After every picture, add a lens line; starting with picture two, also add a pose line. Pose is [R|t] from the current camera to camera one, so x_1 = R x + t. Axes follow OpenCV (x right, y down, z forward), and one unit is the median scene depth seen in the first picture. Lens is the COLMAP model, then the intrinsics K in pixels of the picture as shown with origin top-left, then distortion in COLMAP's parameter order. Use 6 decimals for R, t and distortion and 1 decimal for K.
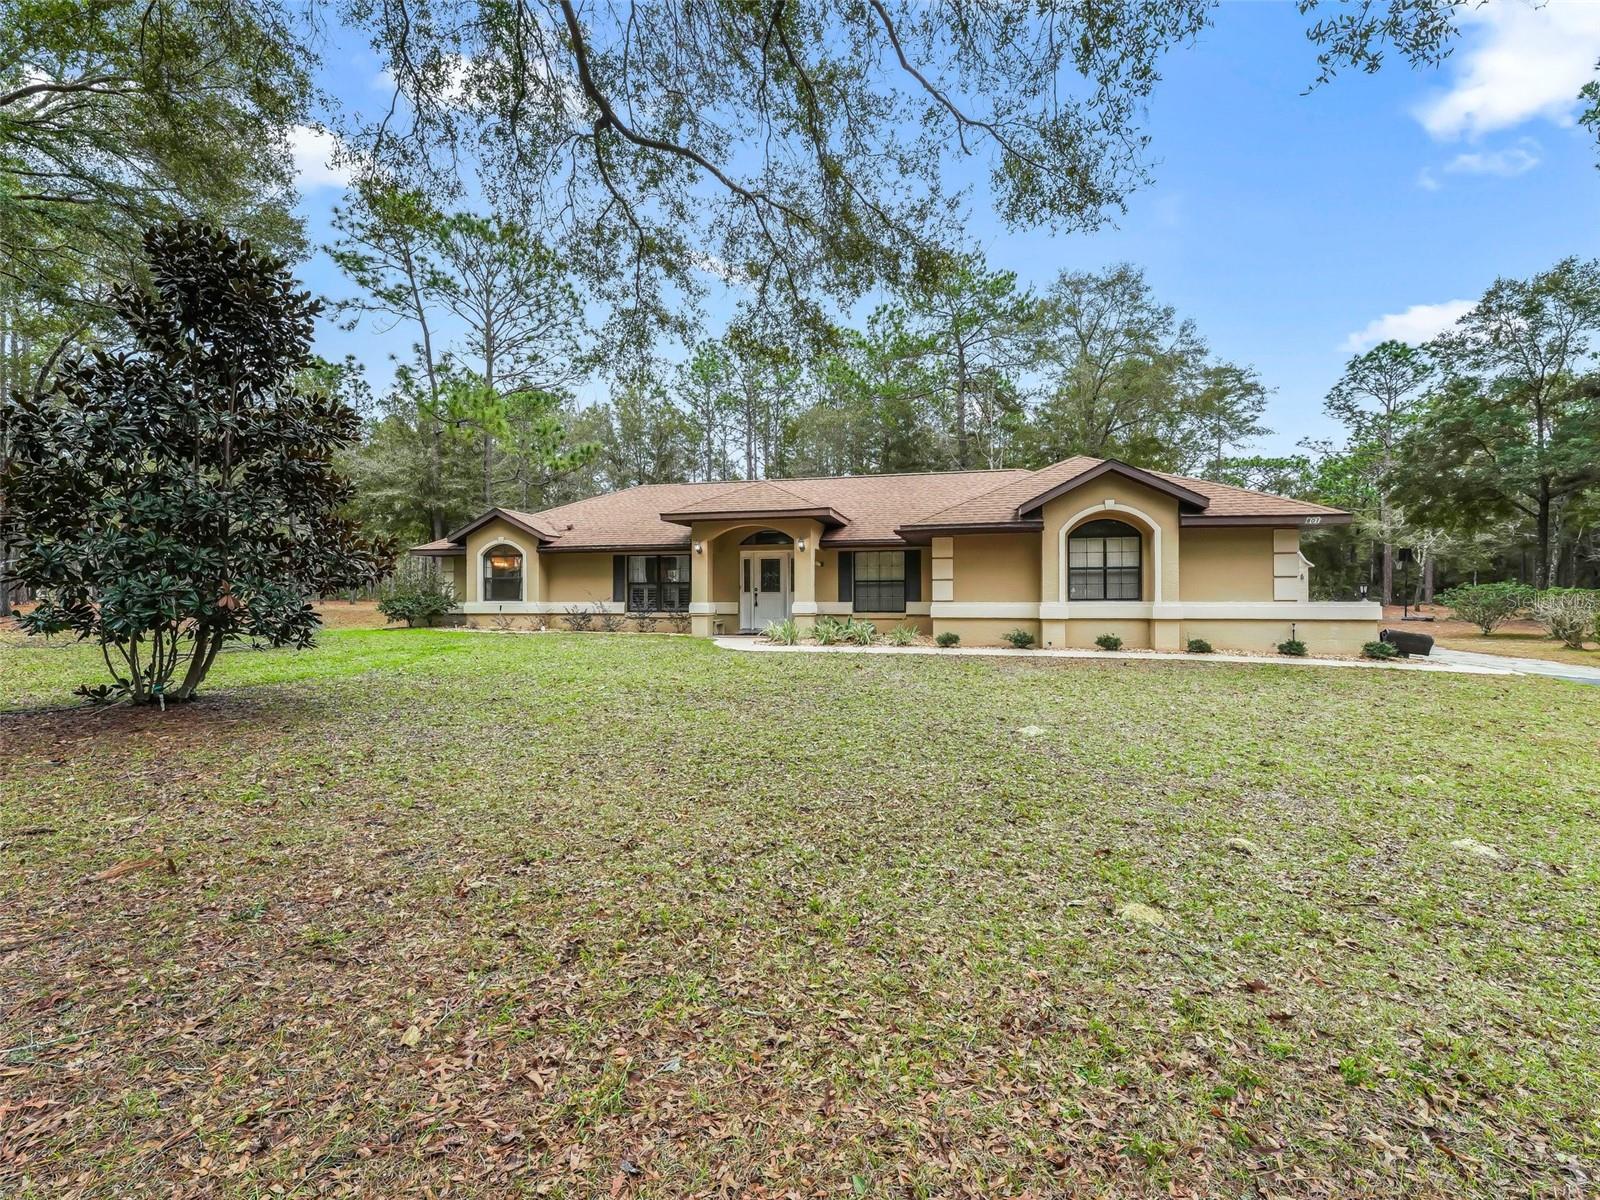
lens RADIAL K [[641.5, 0, 805.3], [0, 641.5, 603.3], [0, 0, 1]] dist [-0.001054, 0.000051]
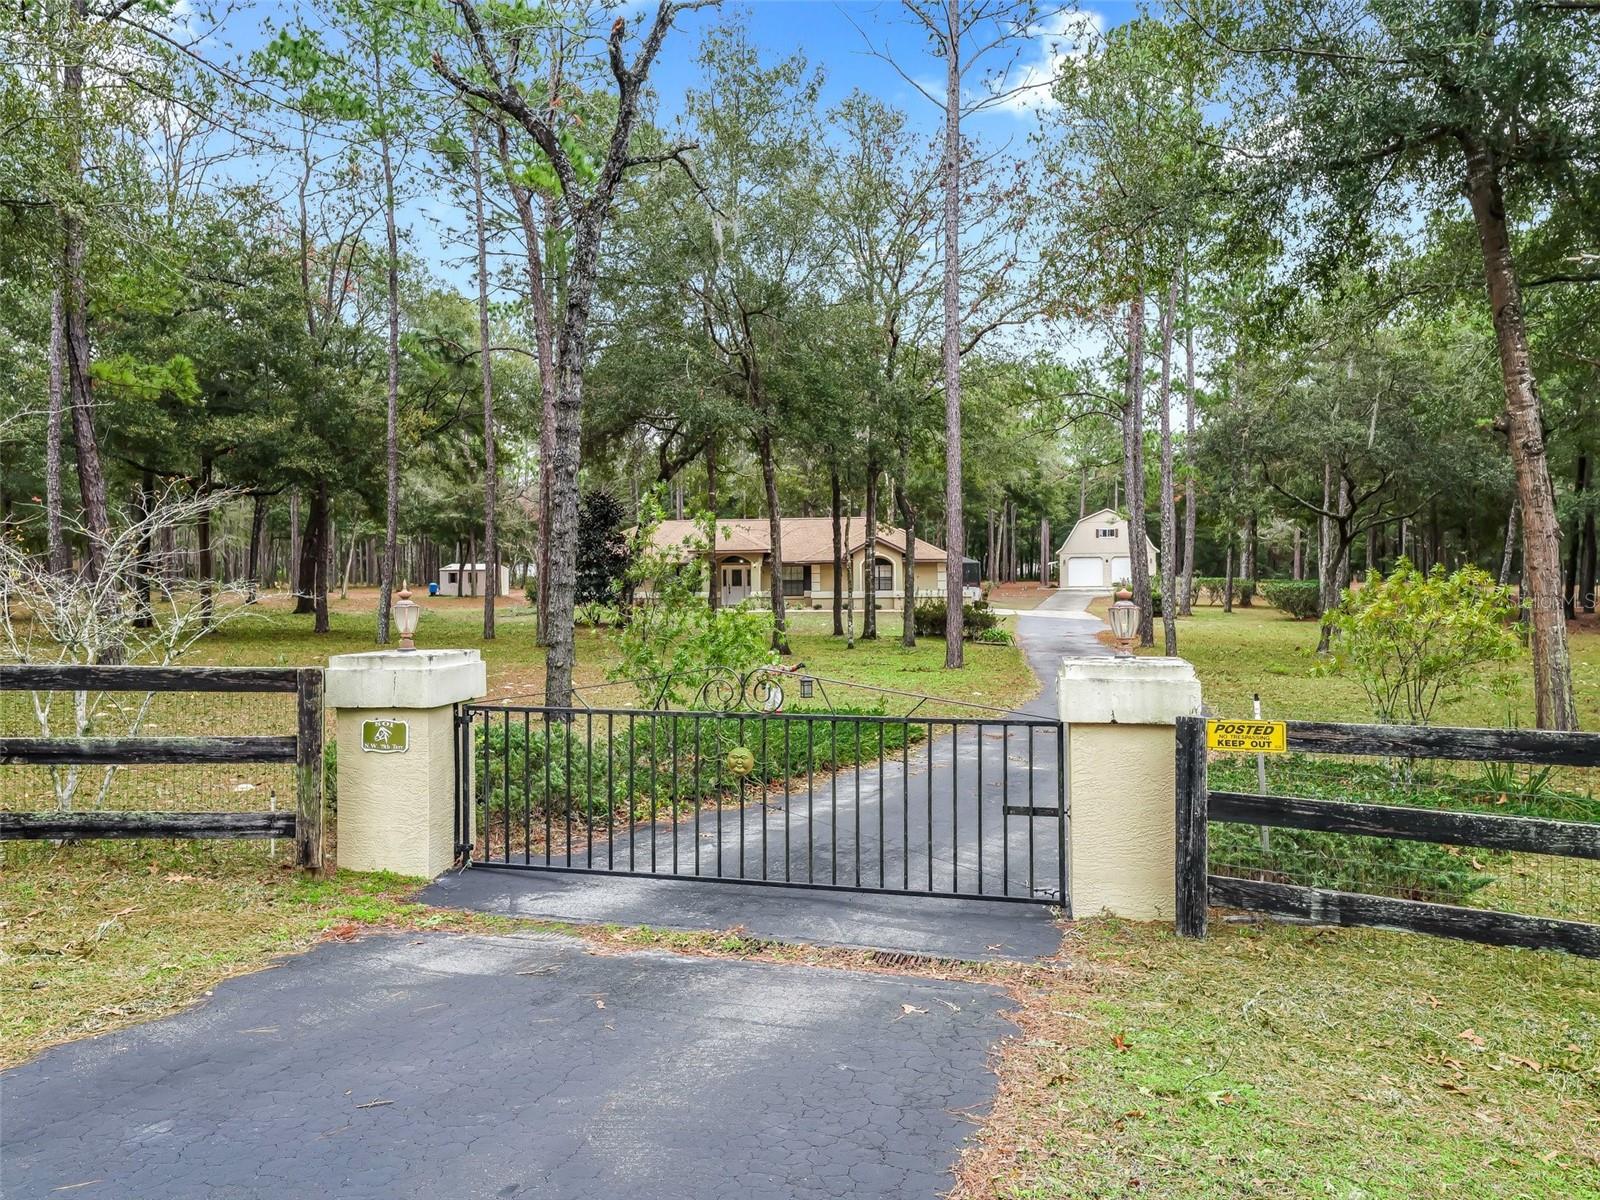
lens RADIAL K [[1119.0, 0, 800.9], [0, 1119.0, 597.5], [0, 0, 1]] dist [0.034112, 0.001959]
pose [[0.996107, -0.010170, 0.087561, -0.157165], [0.008743, 0.999823, 0.016665, -0.037184], [-0.087715, -0.015835, 0.996020, -2.408108]]
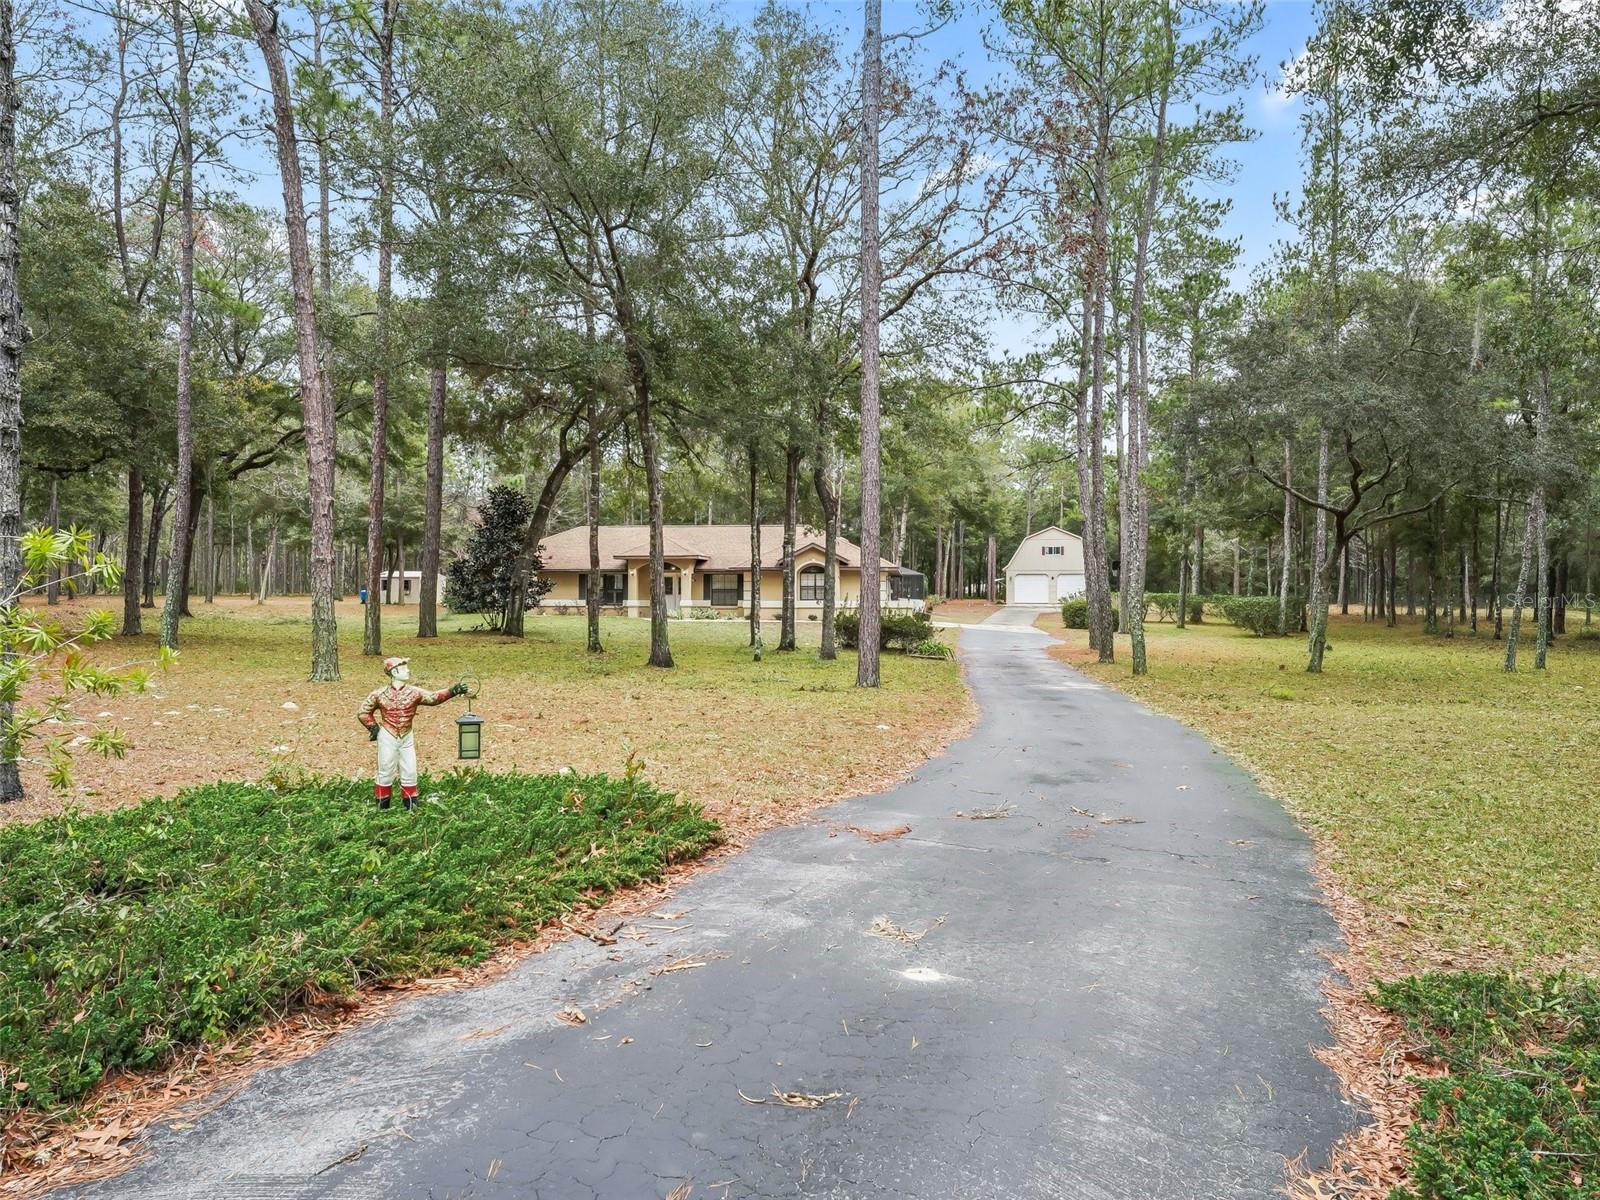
lens RADIAL K [[990.1, 0, 800.0], [0, 990.1, 594.7], [0, 0, 1]] dist [0.033553, -0.003184]
pose [[0.993966, 0.004640, 0.109589, 0.012222], [-0.003978, 0.999973, -0.006254, -0.001105], [-0.109615, 0.005780, 0.993957, -1.889106]]
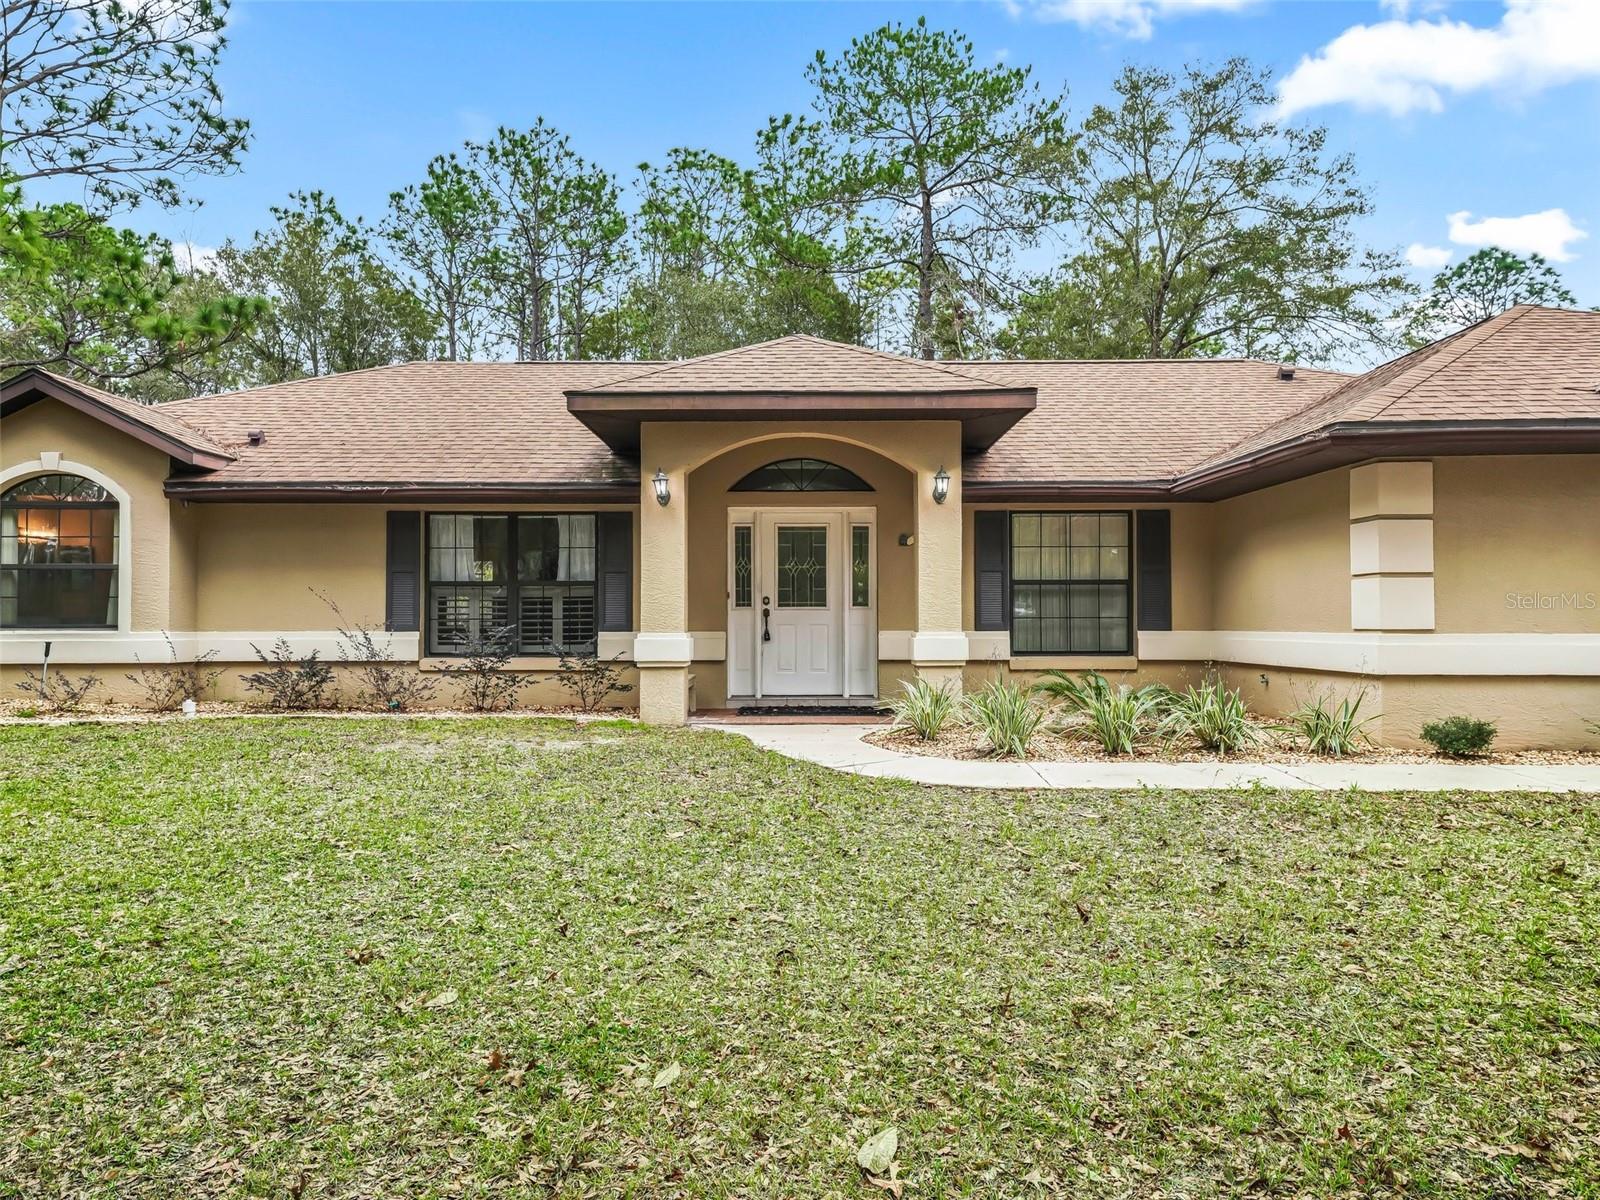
lens RADIAL K [[990.1, 0, 790.4], [0, 990.1, 607.7], [0, 0, 1]] dist [0.033553, -0.003184]
pose [[0.975834, 0.004081, 0.218476, -0.198476], [0.000312, 0.999798, -0.020073, -0.004040], [-0.218514, 0.019656, 0.975636, 0.370736]]
